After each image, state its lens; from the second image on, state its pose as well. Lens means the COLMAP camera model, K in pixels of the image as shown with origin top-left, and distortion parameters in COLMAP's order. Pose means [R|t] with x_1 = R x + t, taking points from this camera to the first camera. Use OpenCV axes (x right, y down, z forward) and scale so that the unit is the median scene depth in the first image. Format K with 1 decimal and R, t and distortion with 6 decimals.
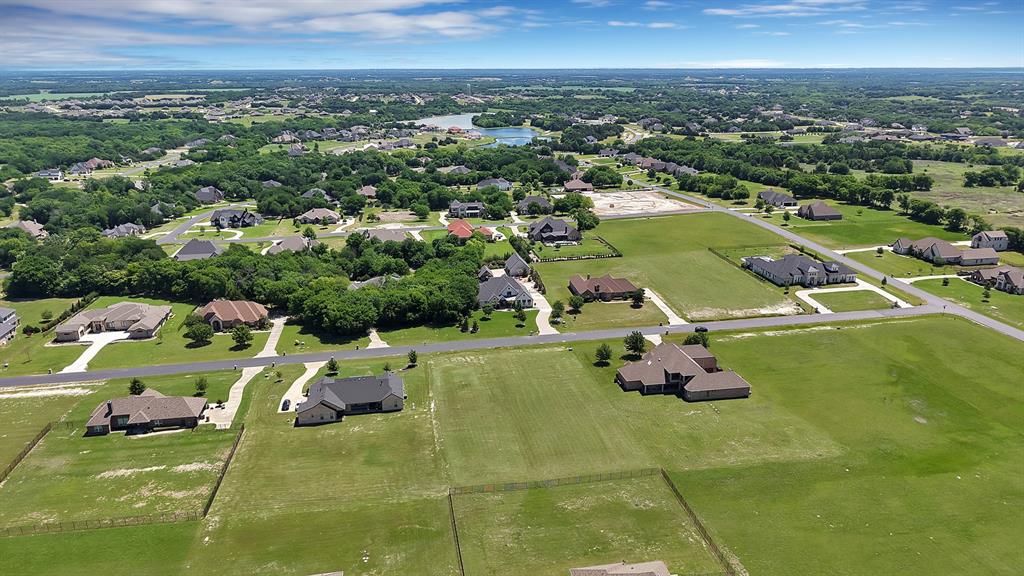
lens RADIAL K [[697.6, 0, 505.3], [0, 697.6, 289.3], [0, 0, 1]] dist [0.056083, -0.077299]
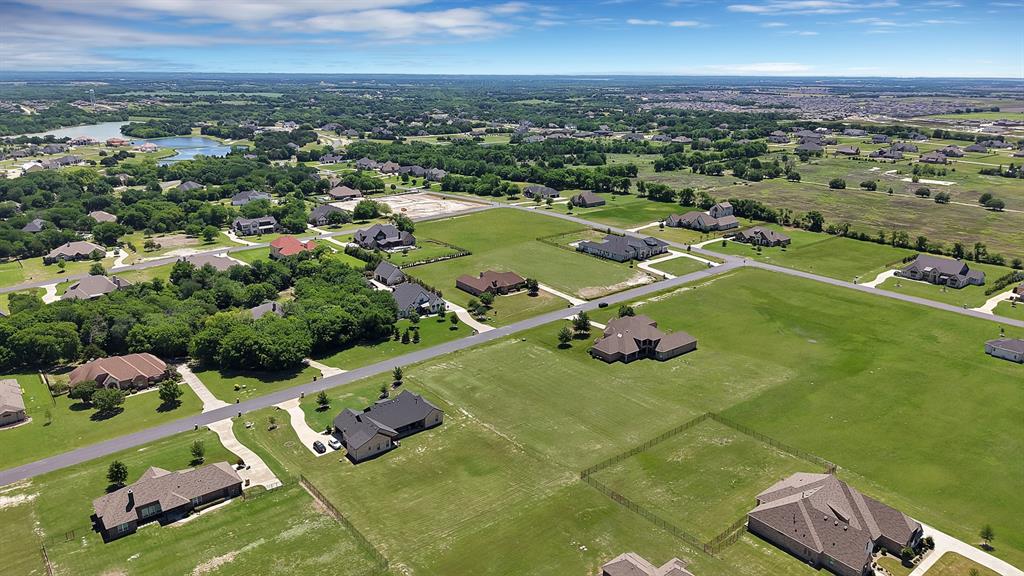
lens RADIAL K [[687.7, 0, 503.9], [0, 687.7, 322.3], [0, 0, 1]] dist [0.058120, -0.071654]
pose [[0.873569, -0.158509, 0.460165, -0.360189], [0.140047, 0.987357, 0.074242, -0.020061], [-0.466116, -0.000411, 0.884724, 0.071446]]
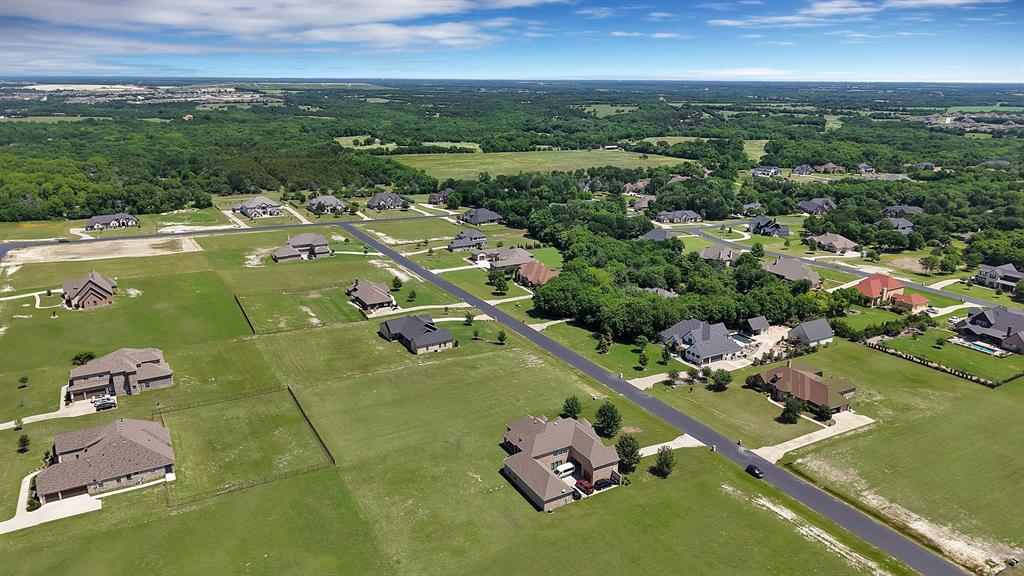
lens RADIAL K [[686.1, 0, 519.0], [0, 686.1, 290.9], [0, 0, 1]] dist [0.319154, -0.408074]
pose [[0.368586, 0.284032, -0.885139, 0.698284], [-0.299547, 0.937679, 0.176155, -0.145415], [0.880009, 0.200212, 0.430696, 0.442966]]
